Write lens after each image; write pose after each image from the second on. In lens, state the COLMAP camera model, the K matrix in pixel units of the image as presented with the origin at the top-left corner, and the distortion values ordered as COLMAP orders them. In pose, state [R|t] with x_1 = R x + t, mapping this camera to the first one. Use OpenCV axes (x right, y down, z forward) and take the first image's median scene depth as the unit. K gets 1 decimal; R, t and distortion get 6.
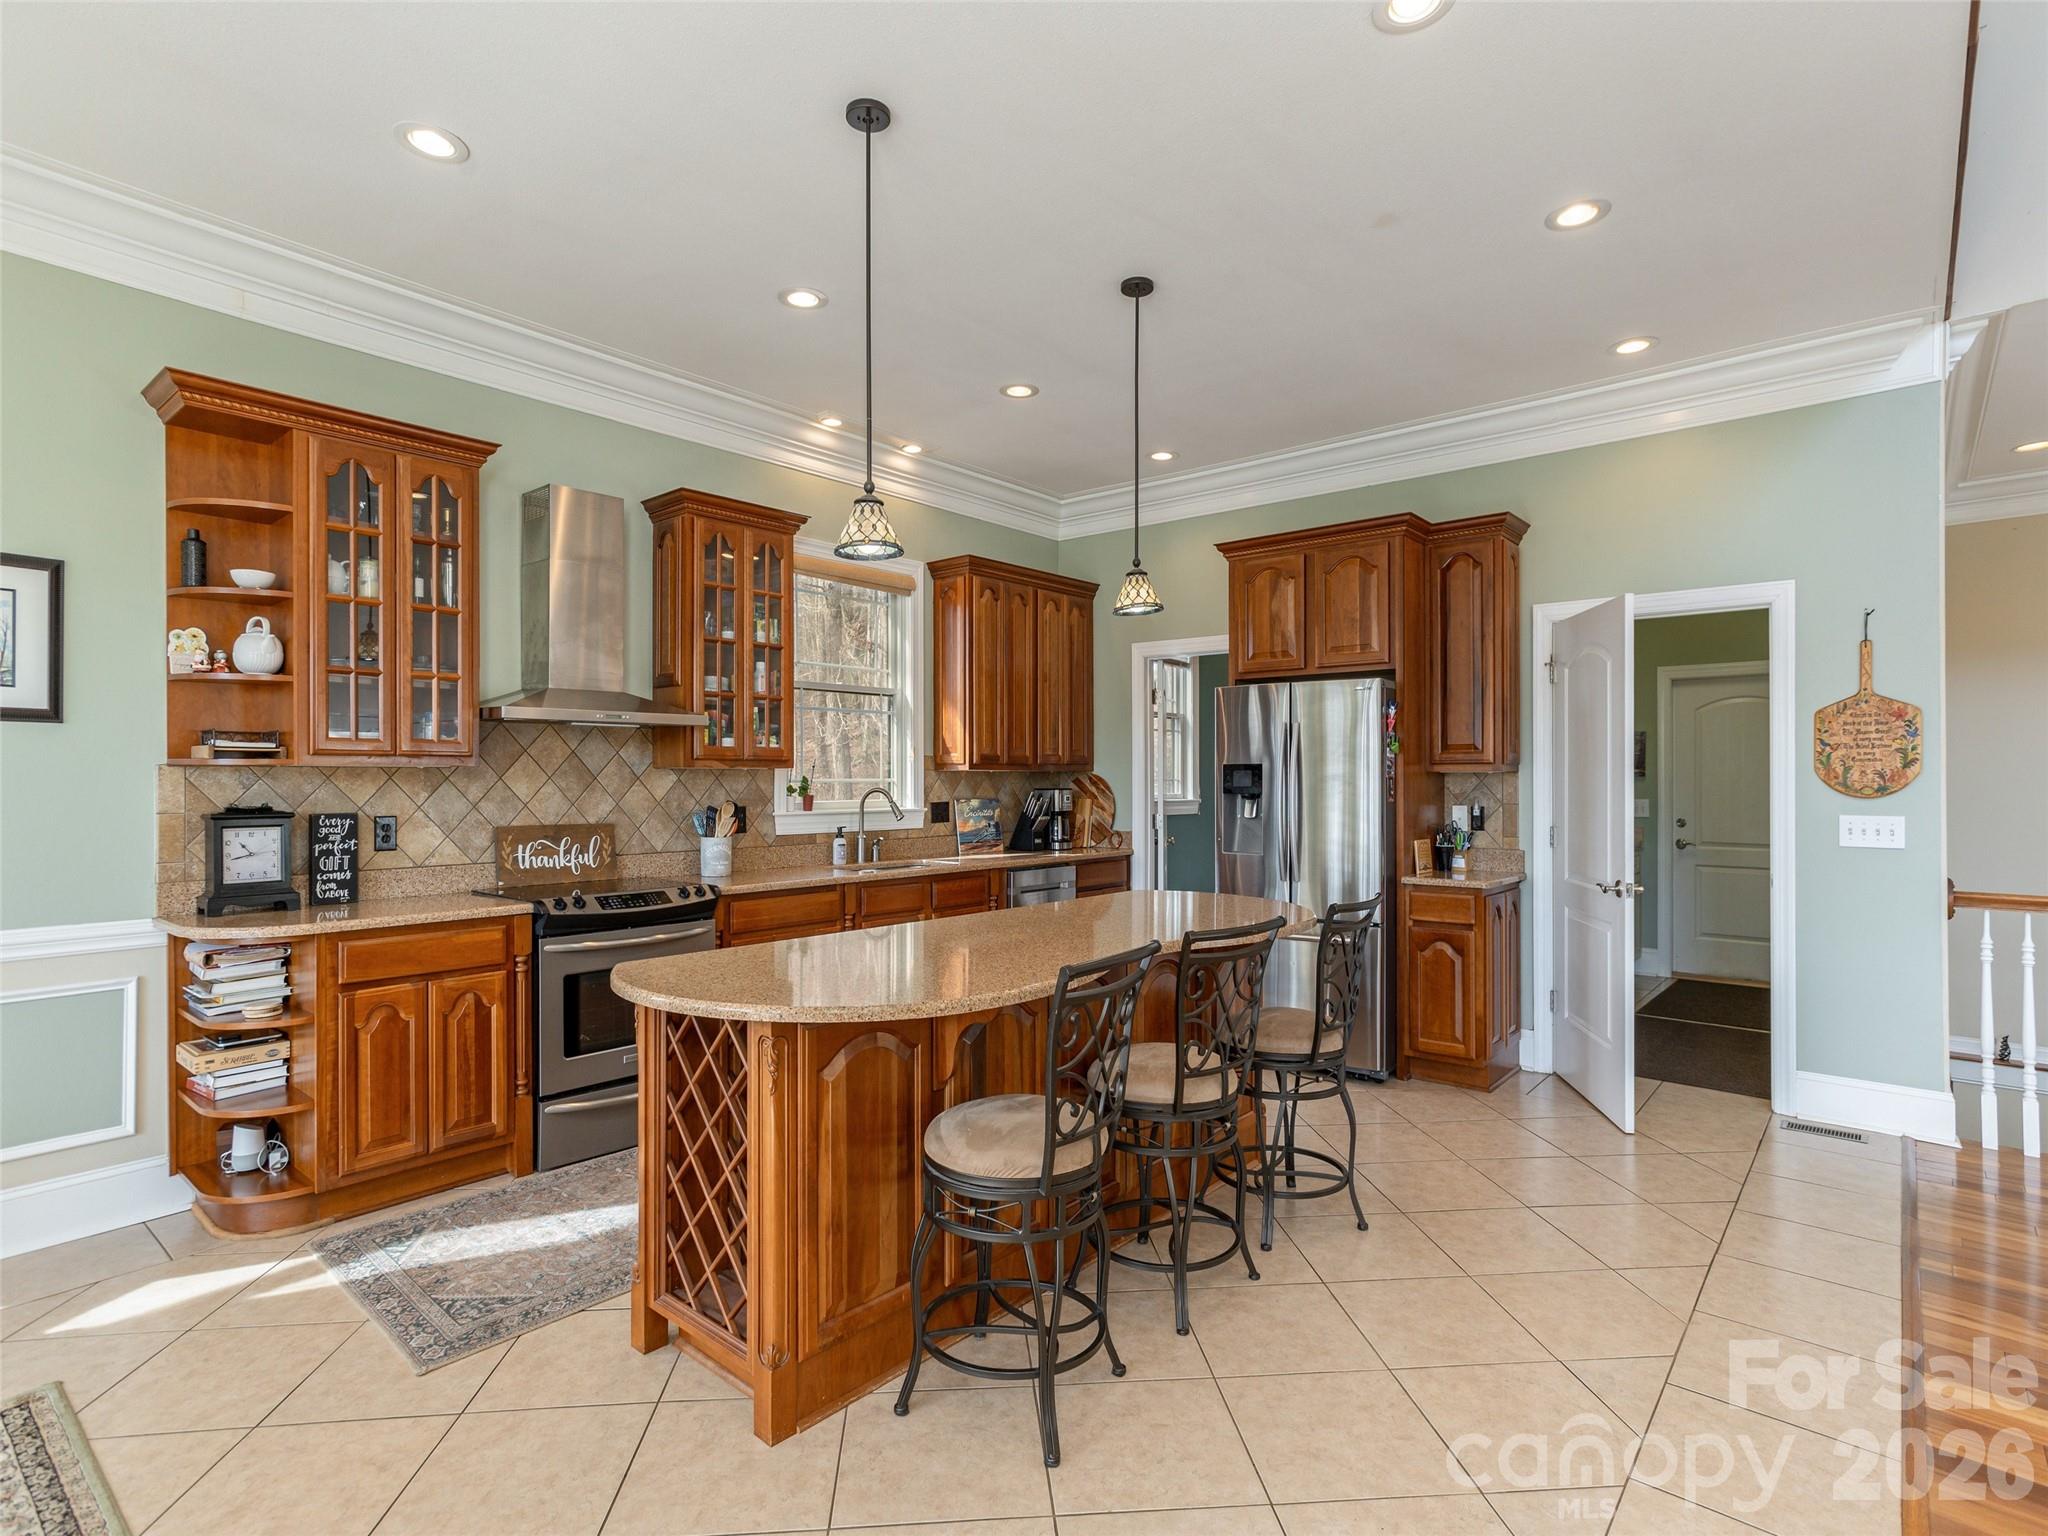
lens RADIAL K [[985.0, 0, 1073.9], [0, 985.0, 786.3], [0, 0, 1]] dist [-0.005274, 0.003891]
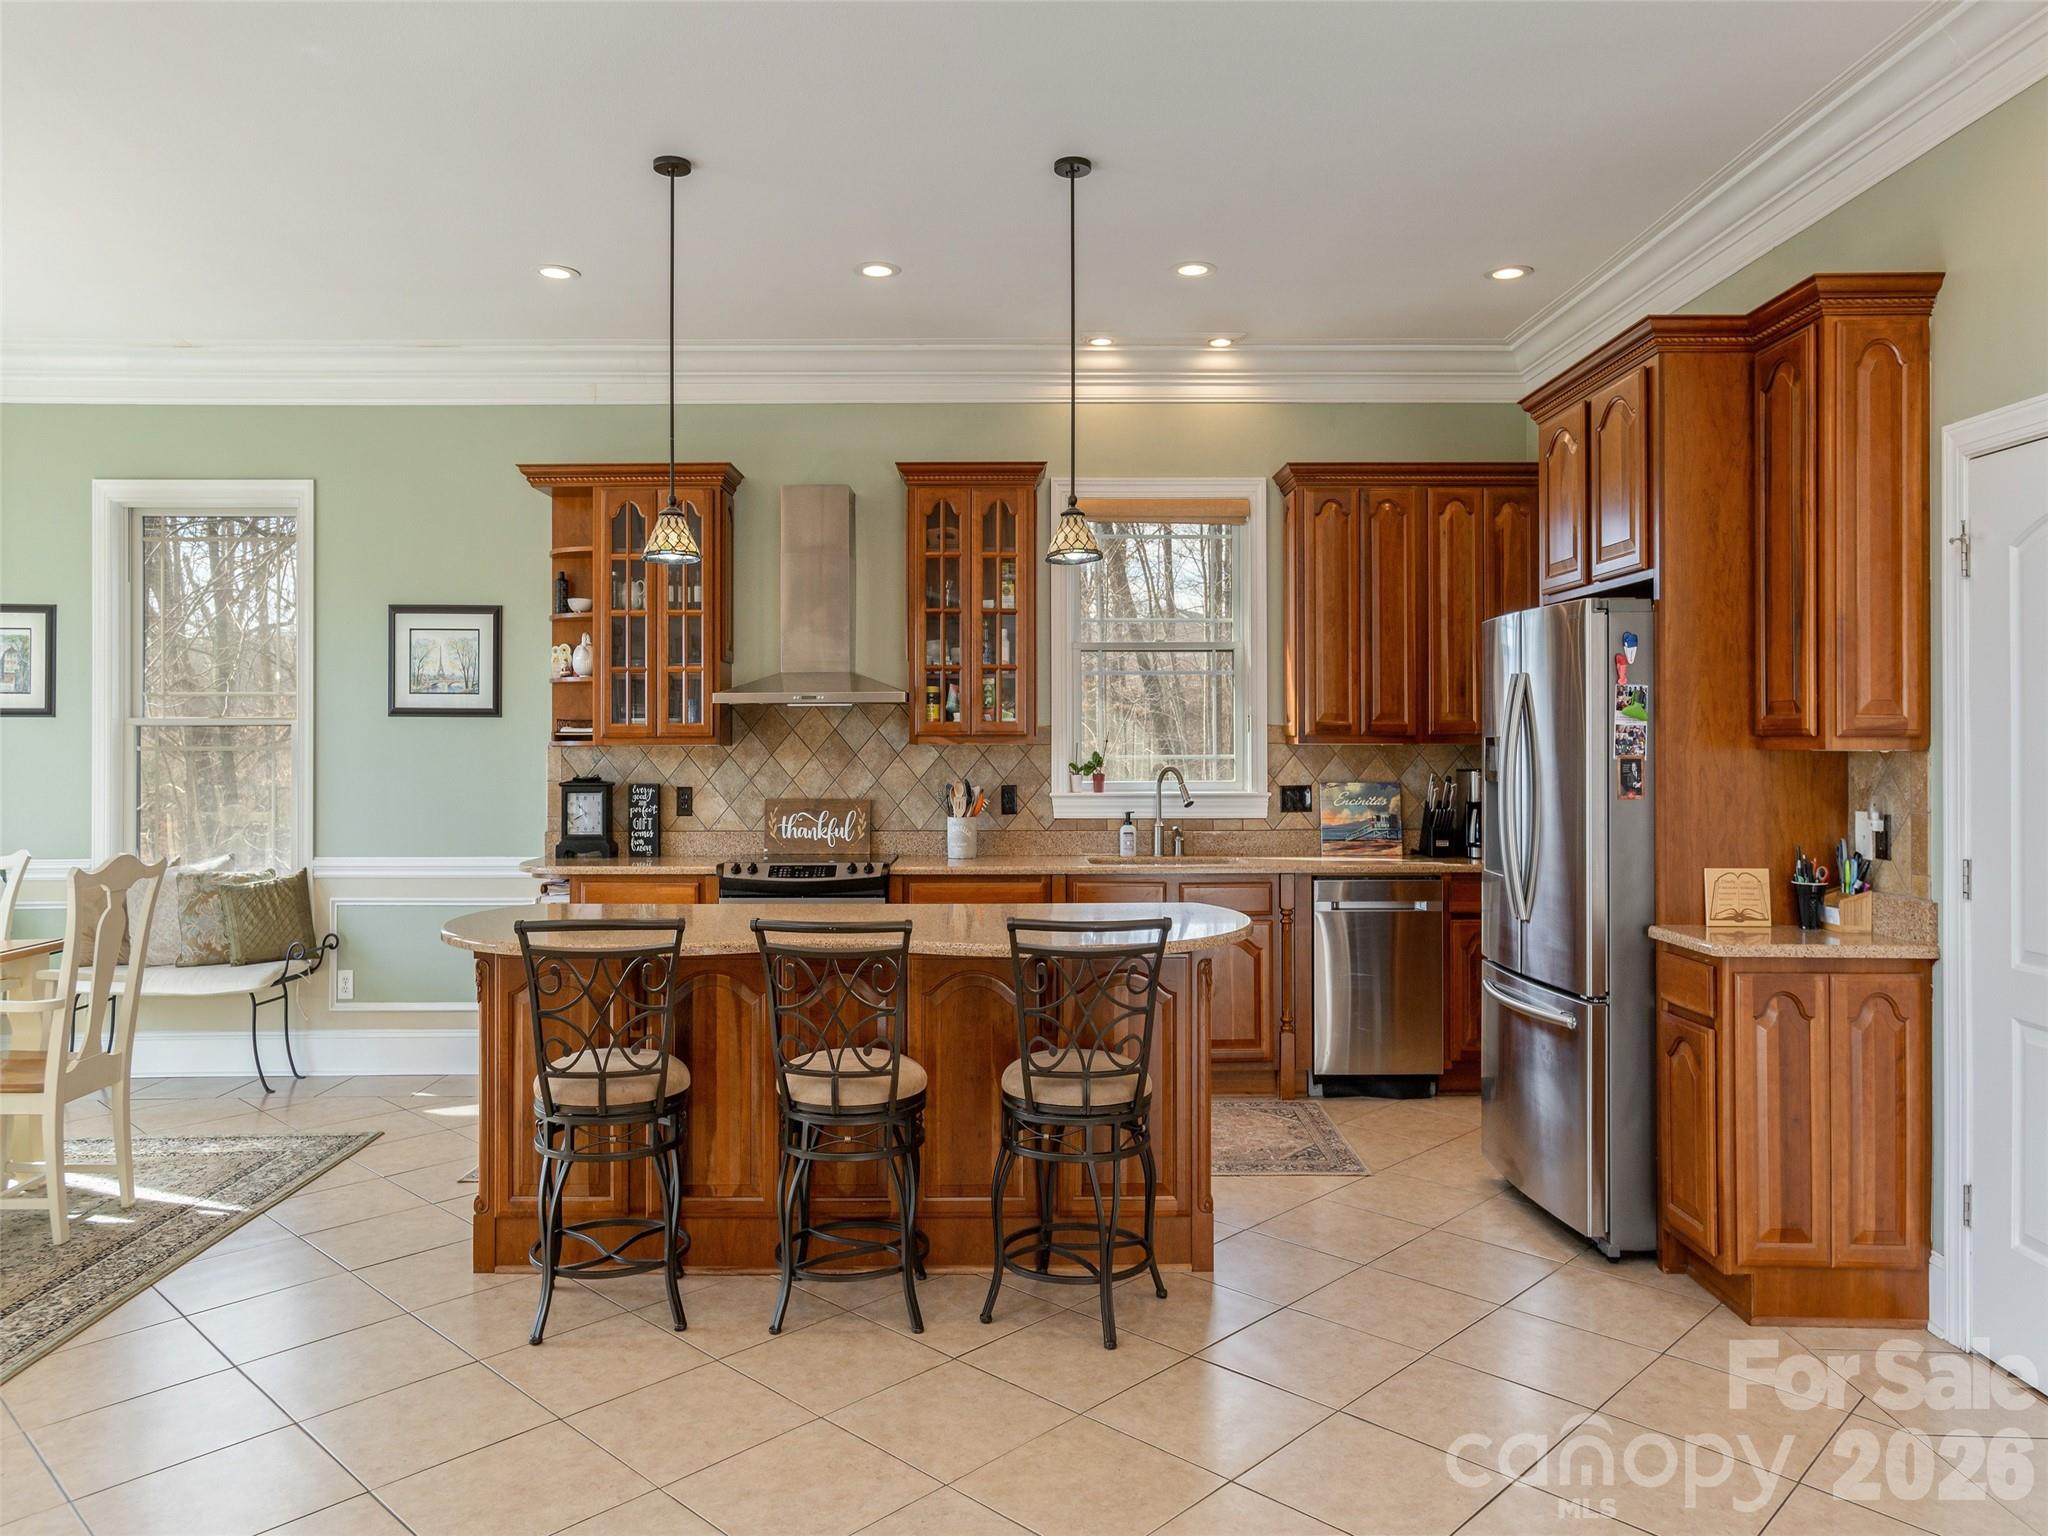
lens RADIAL K [[1482.6, 0, 1045.1], [0, 1482.6, 732.1], [0, 0, 1]] dist [-0.030260, 0.027993]
pose [[0.648468, -0.006409, -0.761215, 0.844626], [-0.004351, 0.999917, -0.012126, -0.014556], [0.761229, 0.011175, 0.648387, 0.150209]]
